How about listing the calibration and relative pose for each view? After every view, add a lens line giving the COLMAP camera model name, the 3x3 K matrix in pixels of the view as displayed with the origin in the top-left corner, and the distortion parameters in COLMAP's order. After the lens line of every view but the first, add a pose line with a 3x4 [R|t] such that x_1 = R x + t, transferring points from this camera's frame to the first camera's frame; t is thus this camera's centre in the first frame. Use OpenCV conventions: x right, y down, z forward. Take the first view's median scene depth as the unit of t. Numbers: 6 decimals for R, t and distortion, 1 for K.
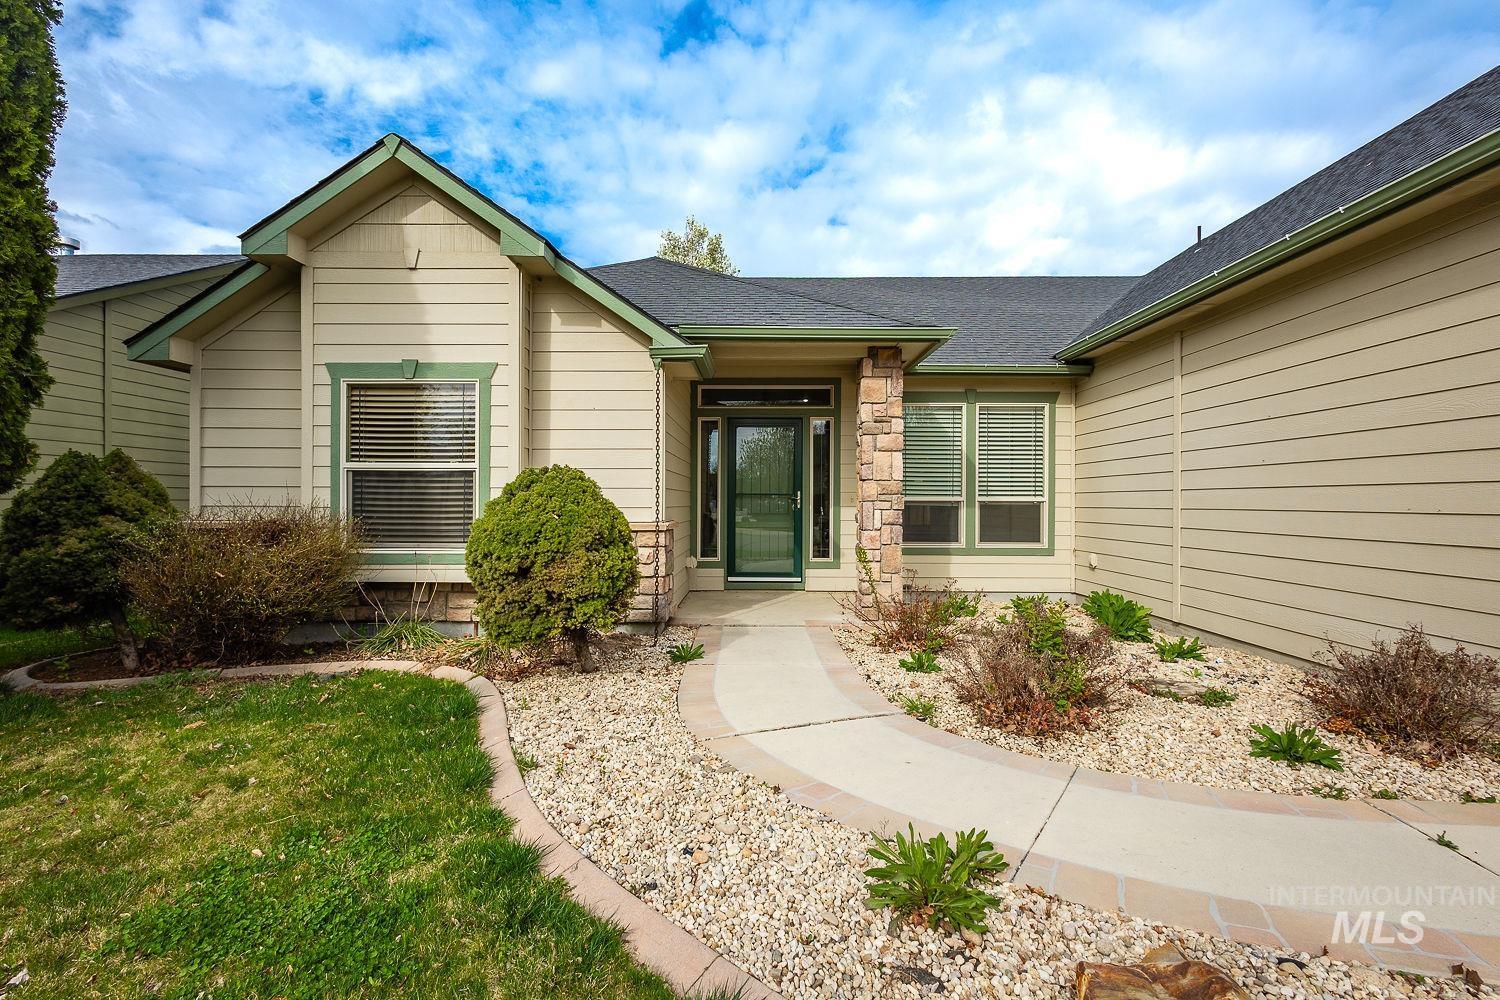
lens RADIAL K [[704.7, 0, 751.7], [0, 704.7, 495.9], [0, 0, 1]] dist [0.010650, -0.004007]
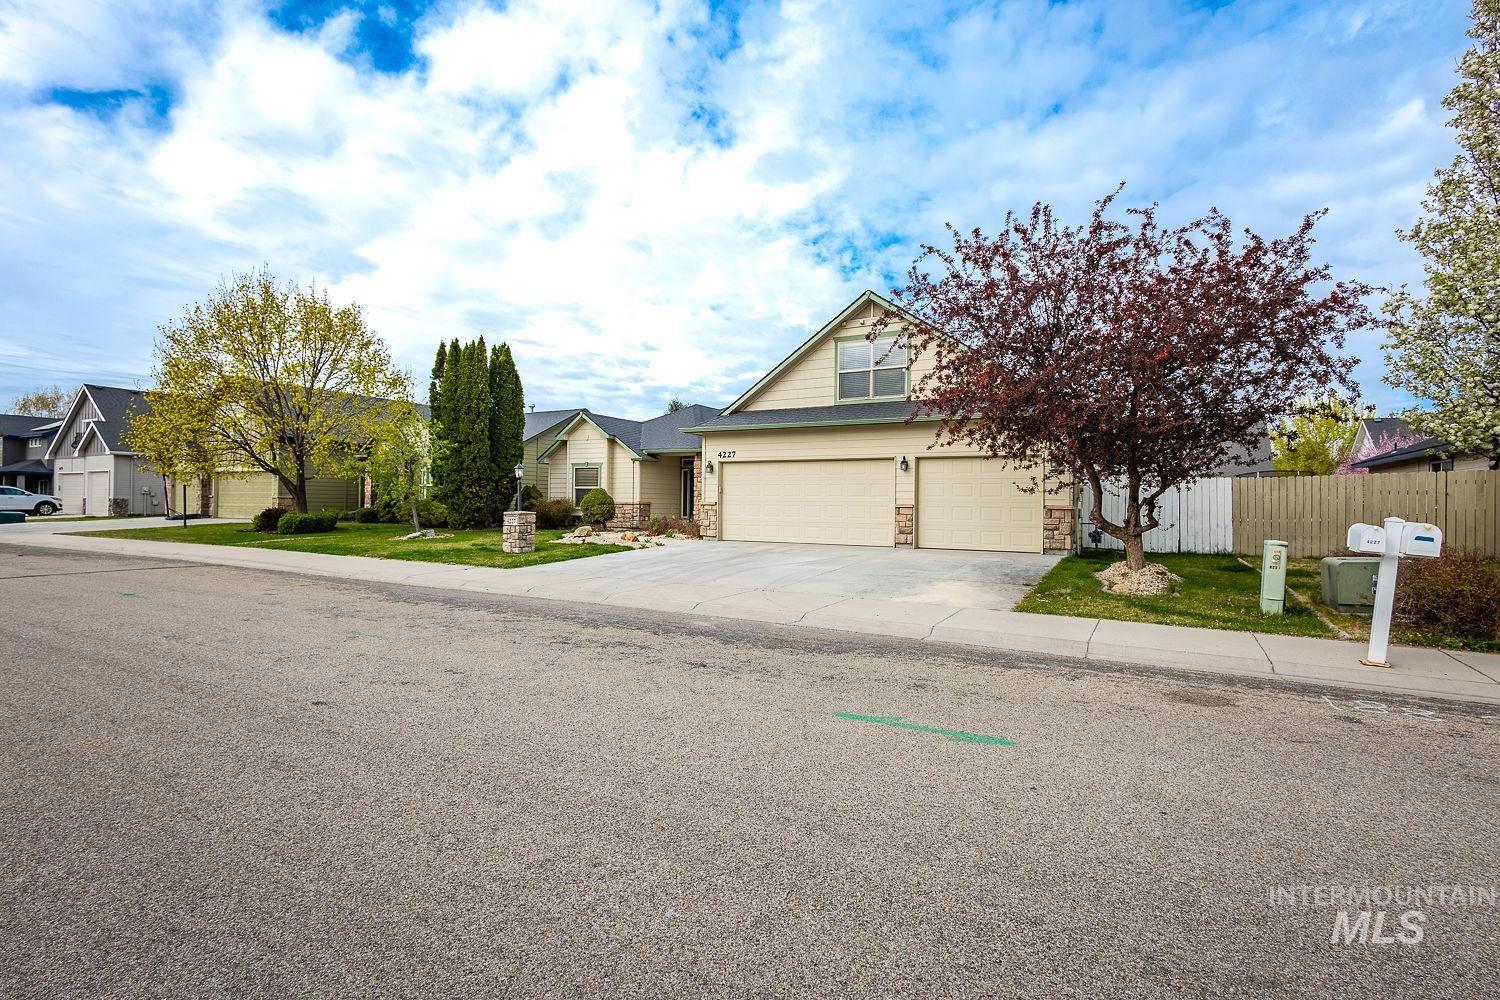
lens RADIAL K [[704.7, 0, 748.3], [0, 704.7, 500.3], [0, 0, 1]] dist [0.010650, -0.004007]
pose [[0.883643, 0.005613, -0.468127, 2.355223], [-0.005581, 0.999983, 0.001457, 0.021106], [0.468128, 0.001325, 0.883660, -2.276245]]
